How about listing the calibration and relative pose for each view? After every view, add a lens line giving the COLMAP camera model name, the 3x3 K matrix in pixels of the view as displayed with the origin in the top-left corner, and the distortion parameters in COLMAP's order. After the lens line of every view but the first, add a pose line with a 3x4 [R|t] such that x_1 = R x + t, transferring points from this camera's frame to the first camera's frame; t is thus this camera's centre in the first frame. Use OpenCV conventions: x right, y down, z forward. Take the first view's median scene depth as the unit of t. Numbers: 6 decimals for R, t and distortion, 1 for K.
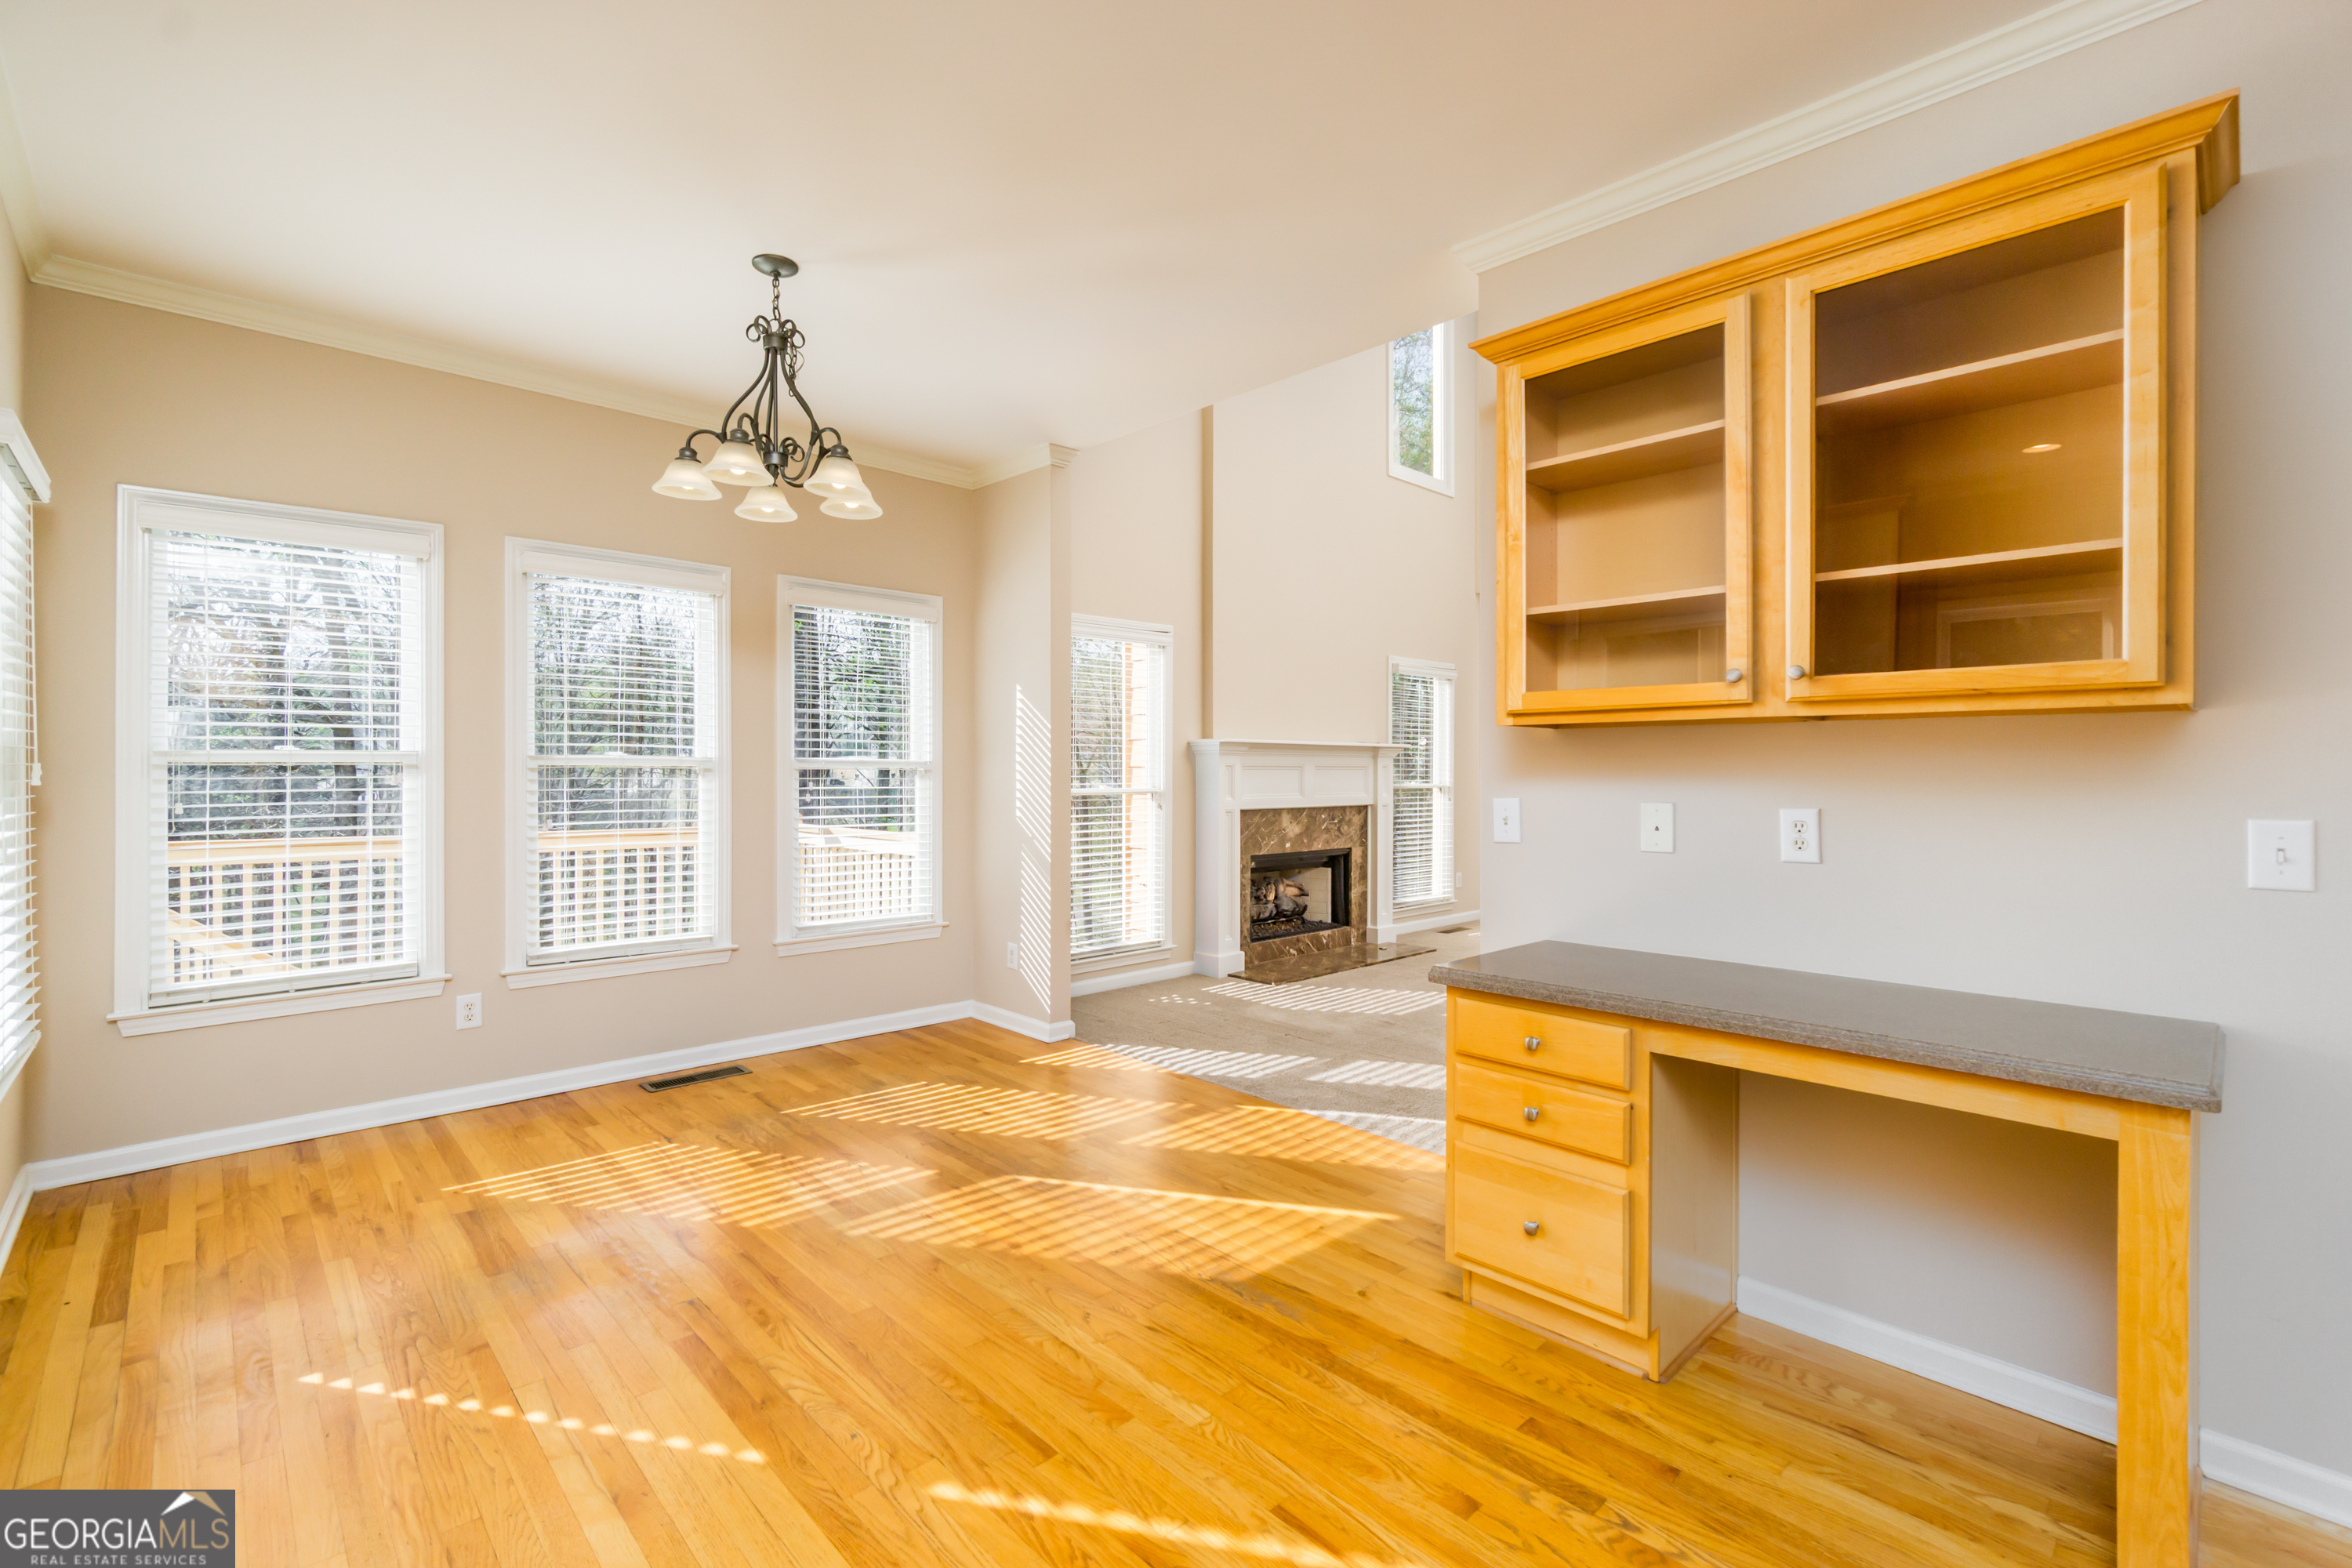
lens RADIAL K [[1022.8, 0, 1152.6], [0, 1022.8, 775.4], [0, 0, 1]] dist [0.000404, 0.000957]
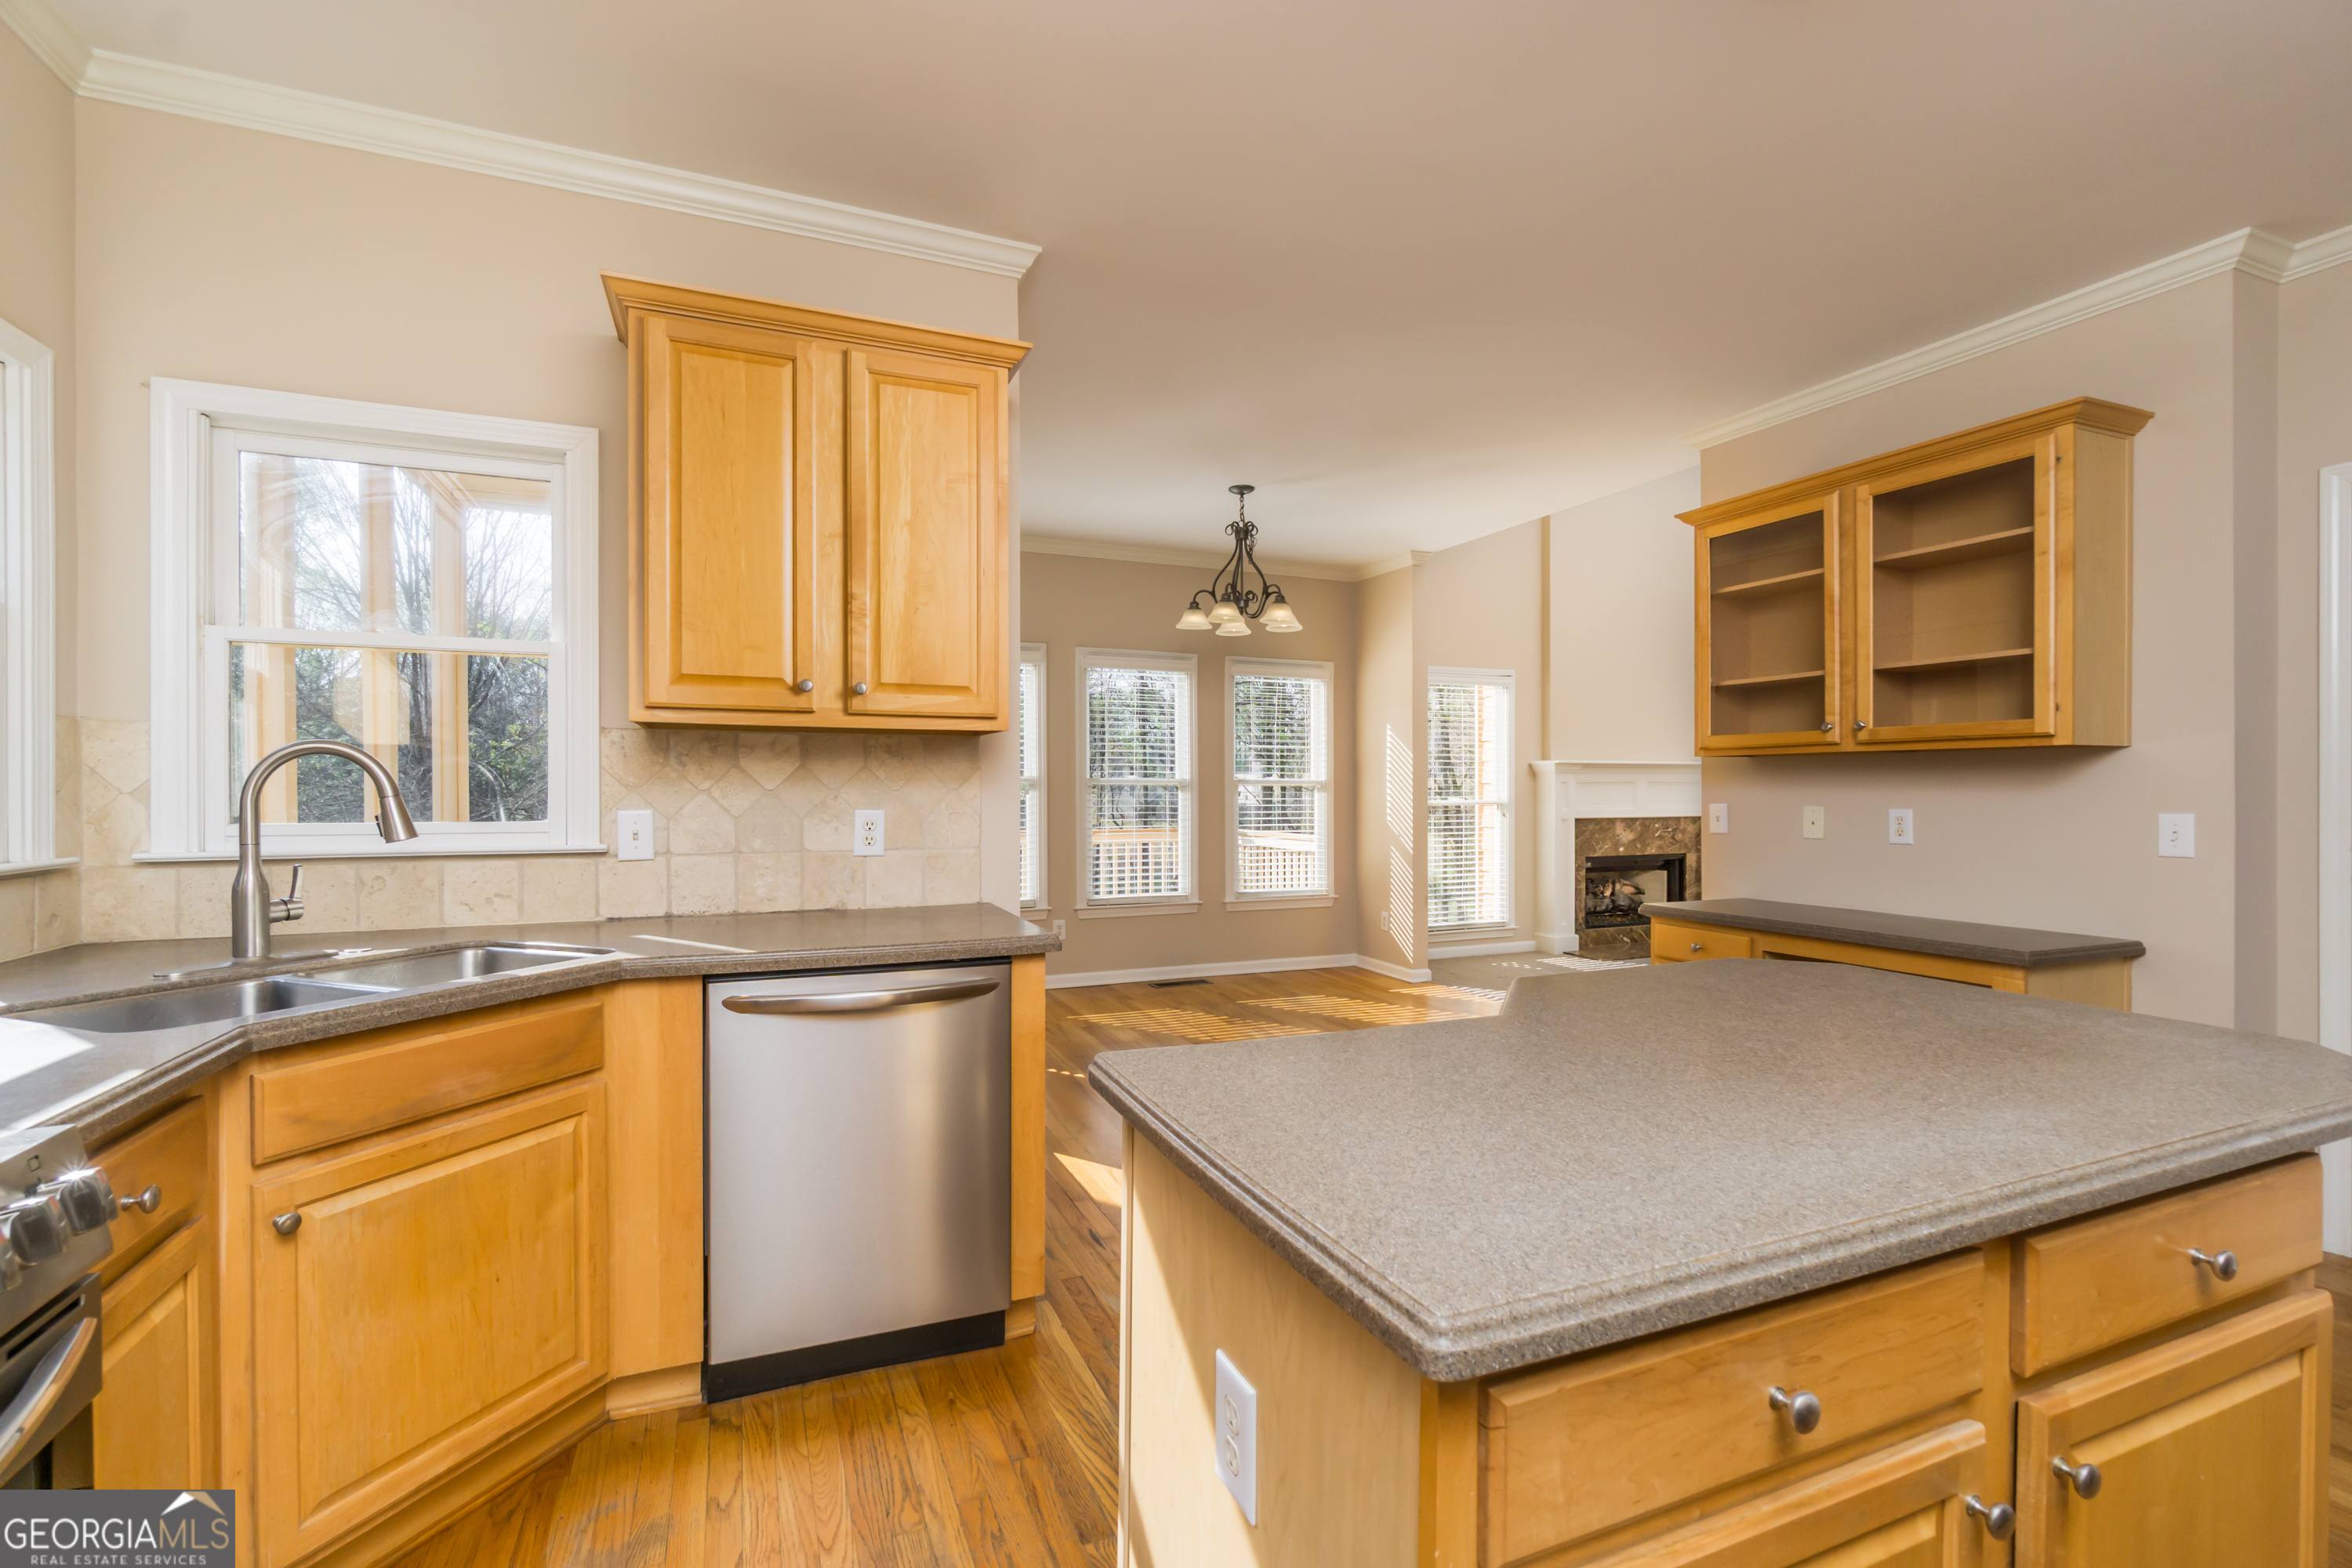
lens RADIAL K [[1022.3, 0, 1168.5], [0, 1022.3, 793.3], [0, 0, 1]] dist [-0.002187, 0.000027]
pose [[0.940389, -0.001599, -0.340098, 0.059436], [0.001864, 0.999998, 0.000452, 0.002965], [0.340097, -0.001059, 0.940390, -0.406315]]
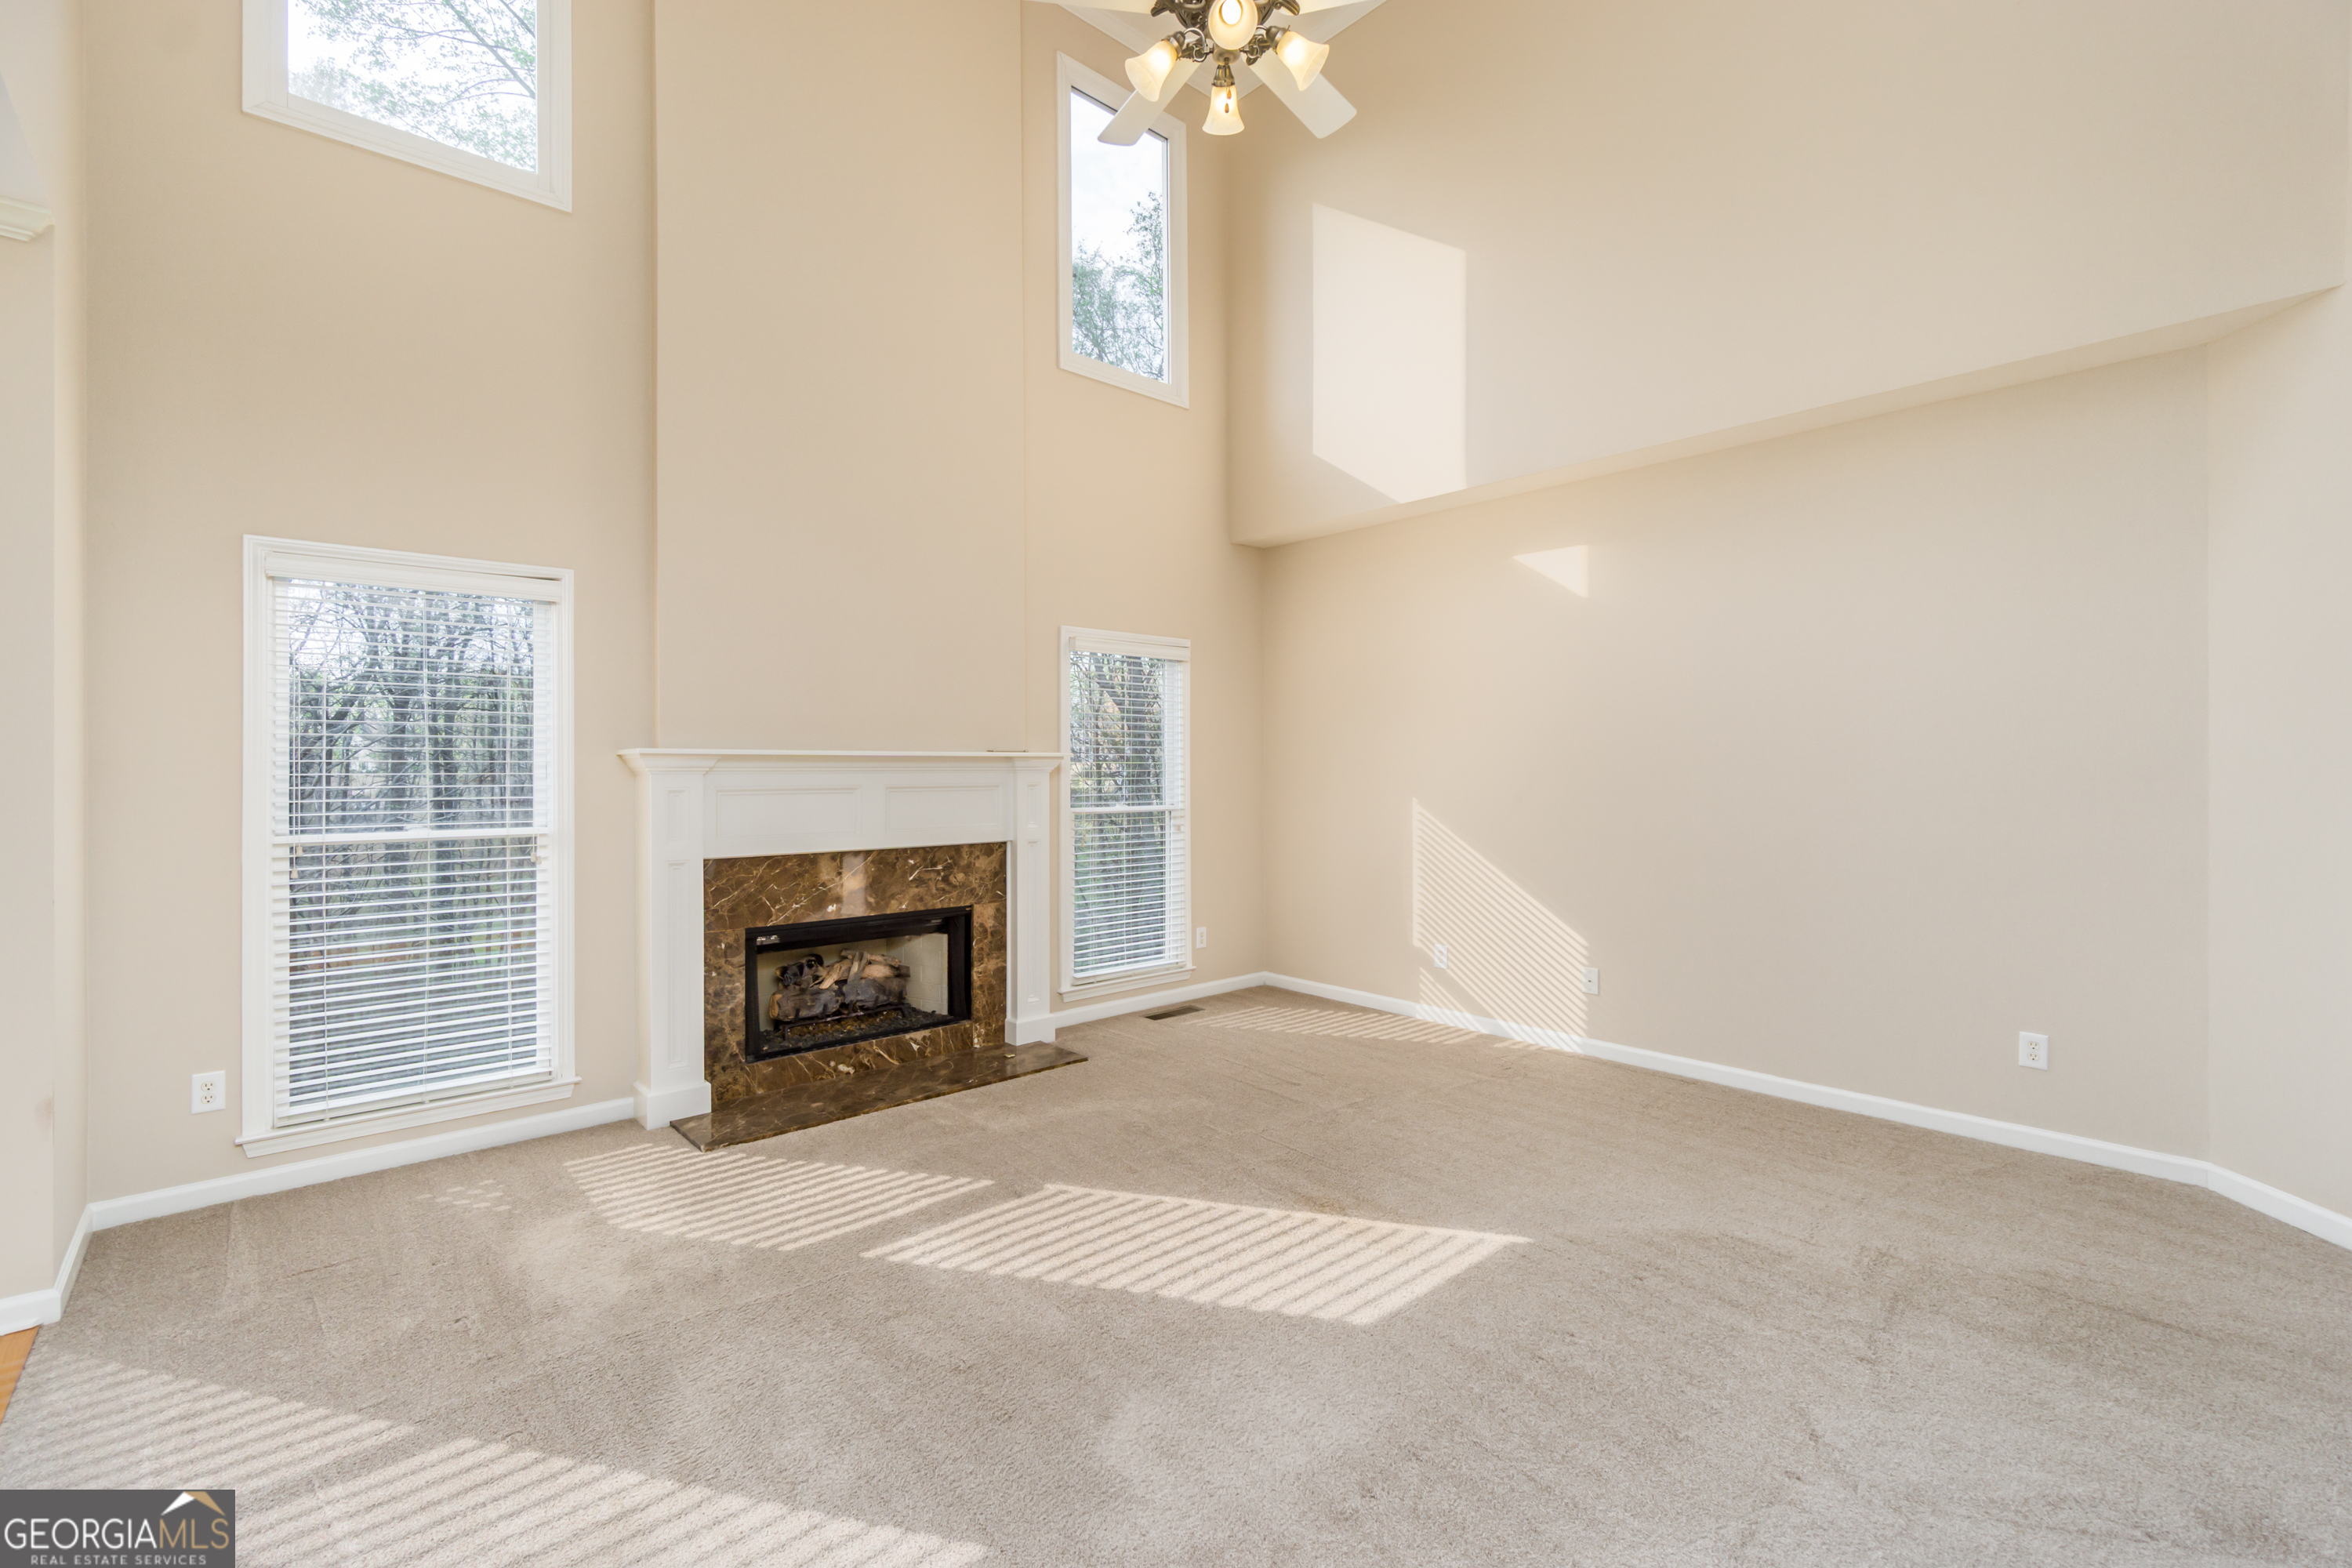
lens RADIAL K [[1022.8, 0, 1152.6], [0, 1022.8, 775.4], [0, 0, 1]] dist [0.000404, 0.000957]
pose [[0.999733, -0.006019, -0.022288, 0.500430], [0.006030, 0.999982, 0.000425, -0.023495], [0.022285, -0.000559, 0.999752, 0.485527]]
